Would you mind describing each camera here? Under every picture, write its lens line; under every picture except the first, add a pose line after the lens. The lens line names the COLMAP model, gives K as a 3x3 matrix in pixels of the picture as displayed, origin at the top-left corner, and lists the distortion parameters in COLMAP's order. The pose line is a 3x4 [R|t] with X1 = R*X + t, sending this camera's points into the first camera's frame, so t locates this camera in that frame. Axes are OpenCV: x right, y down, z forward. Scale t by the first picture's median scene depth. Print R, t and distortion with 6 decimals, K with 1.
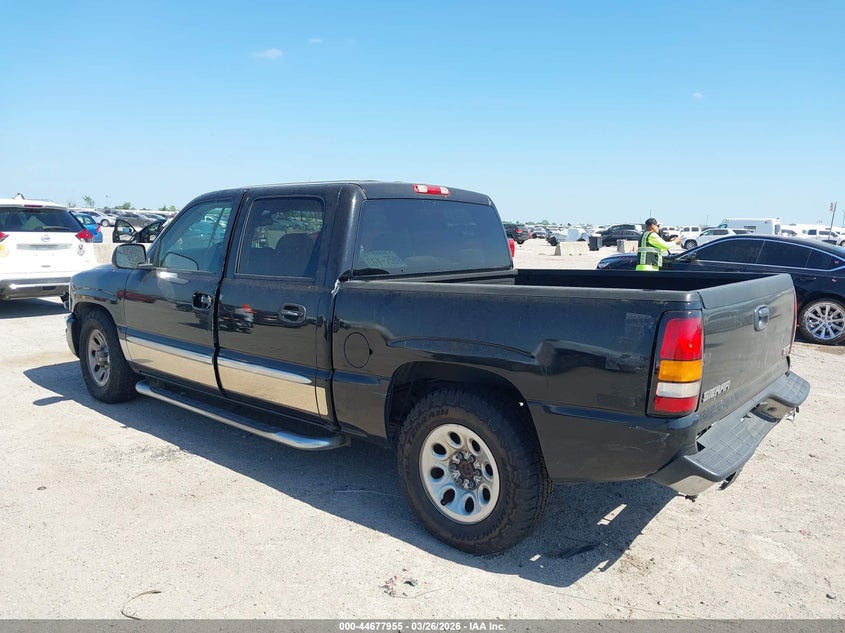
lens RADIAL K [[665.8, 0, 423.5], [0, 665.8, 317.3], [0, 0, 1]] dist [0.001463, -0.001638]
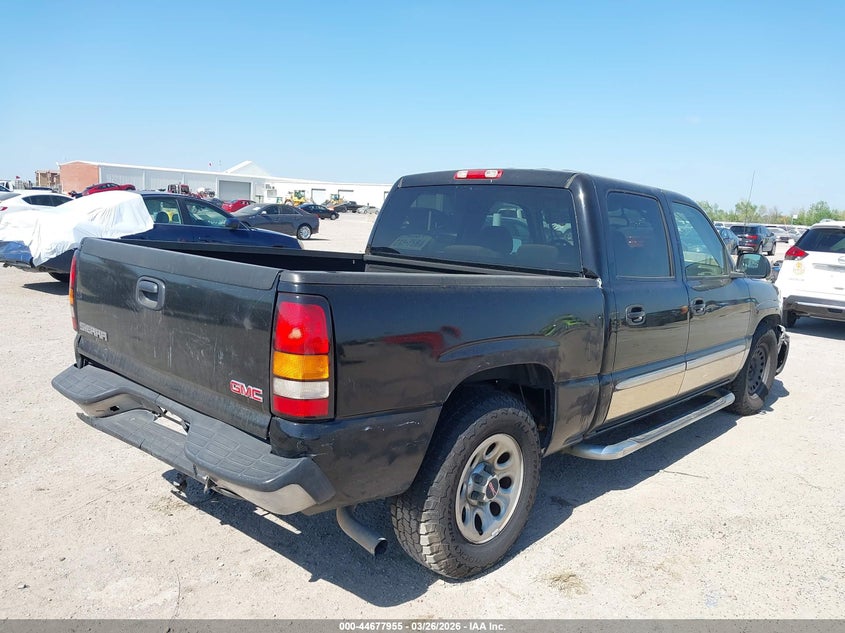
lens RADIAL K [[665.8, 0, 423.7], [0, 665.8, 315.8], [0, 0, 1]] dist [0.001463, -0.001638]
pose [[-0.058731, 0.116241, -0.991483, 0.957403], [-0.187648, 0.974208, 0.125331, -0.101523], [0.980479, 0.193411, -0.035403, 0.996765]]
